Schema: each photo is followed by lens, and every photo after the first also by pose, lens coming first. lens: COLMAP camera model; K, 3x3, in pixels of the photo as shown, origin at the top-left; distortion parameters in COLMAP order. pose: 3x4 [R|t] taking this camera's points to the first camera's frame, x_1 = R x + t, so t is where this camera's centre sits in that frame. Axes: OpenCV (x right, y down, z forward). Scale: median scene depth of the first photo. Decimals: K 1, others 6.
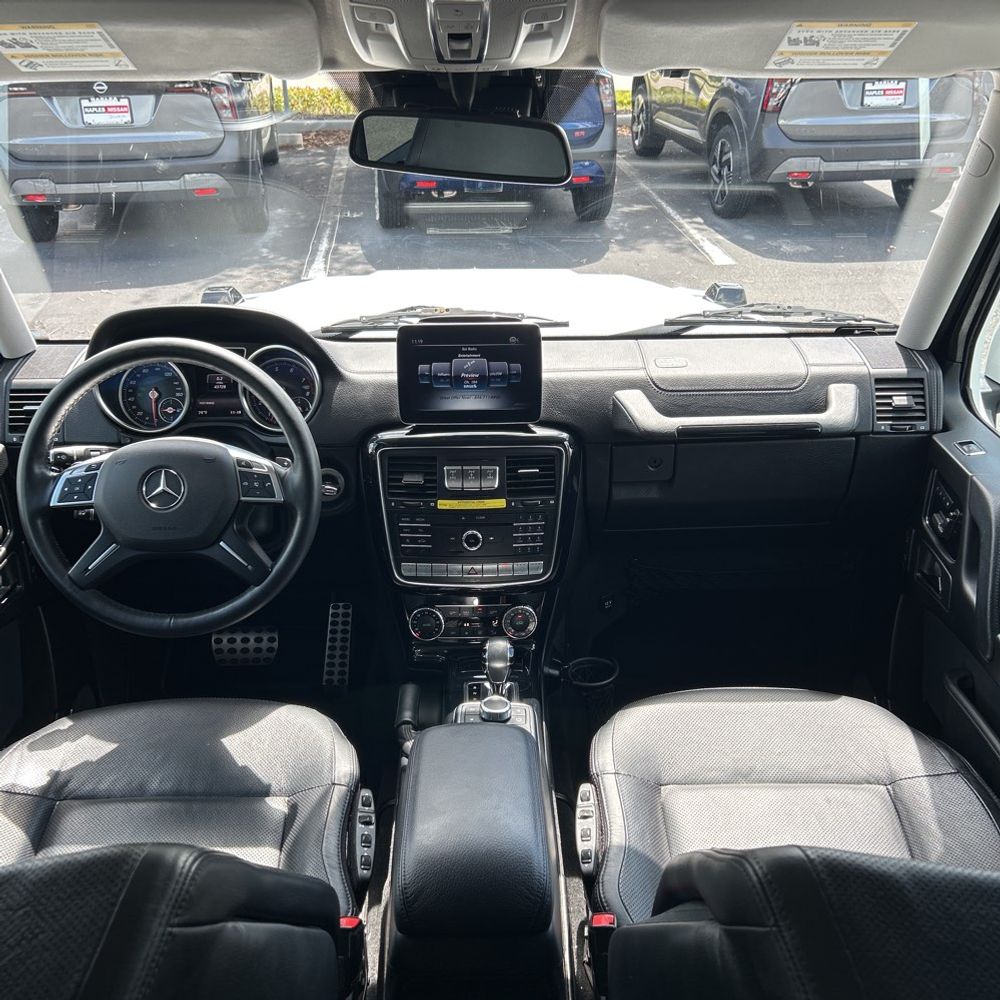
lens RADIAL K [[1011.5, 0, 500.7], [0, 1011.5, 499.9], [0, 0, 1]] dist [0.018475, 0.000000]
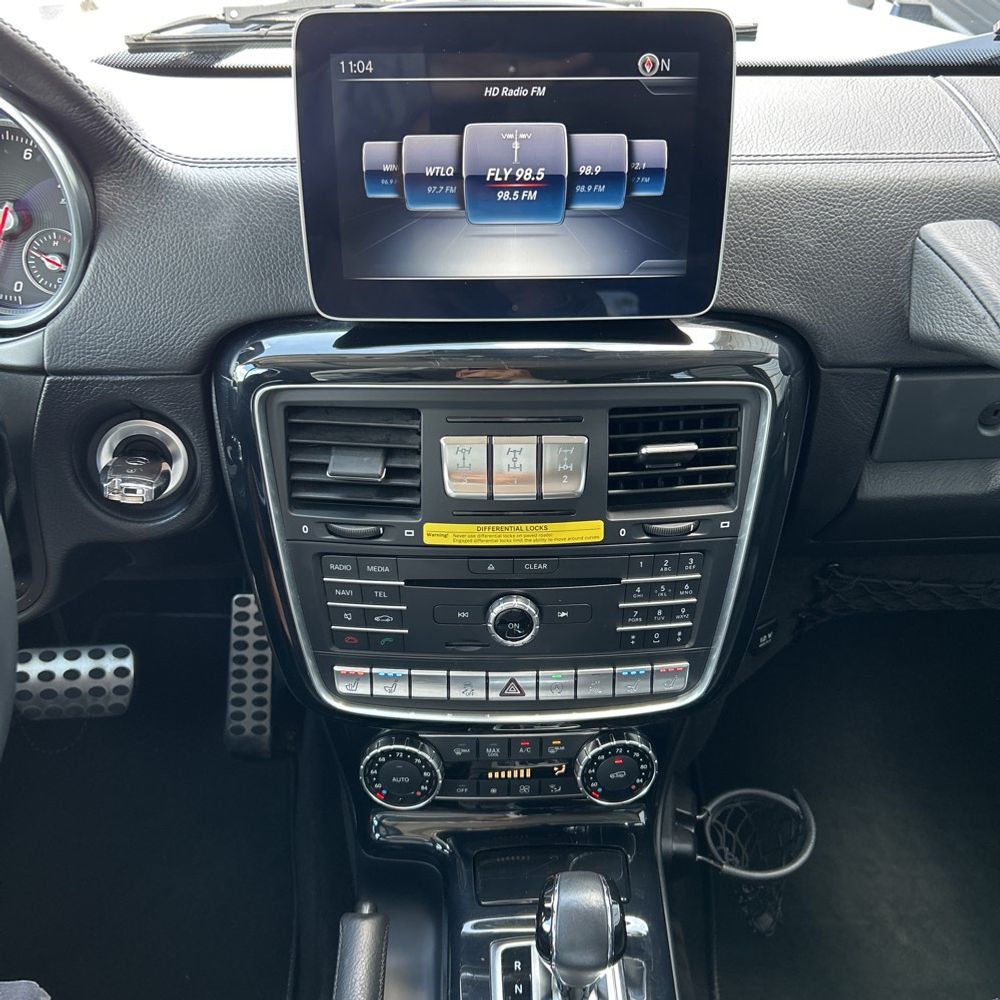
lens RADIAL K [[1011.5, 0, 498.5], [0, 1011.5, 500.3], [0, 0, 1]] dist [0.018475, 0.000000]
pose [[0.999971, 0.006351, 0.004210, -0.035809], [-0.007088, 0.978048, 0.208260, -0.085512], [-0.002795, -0.208284, 0.978064, 0.632035]]
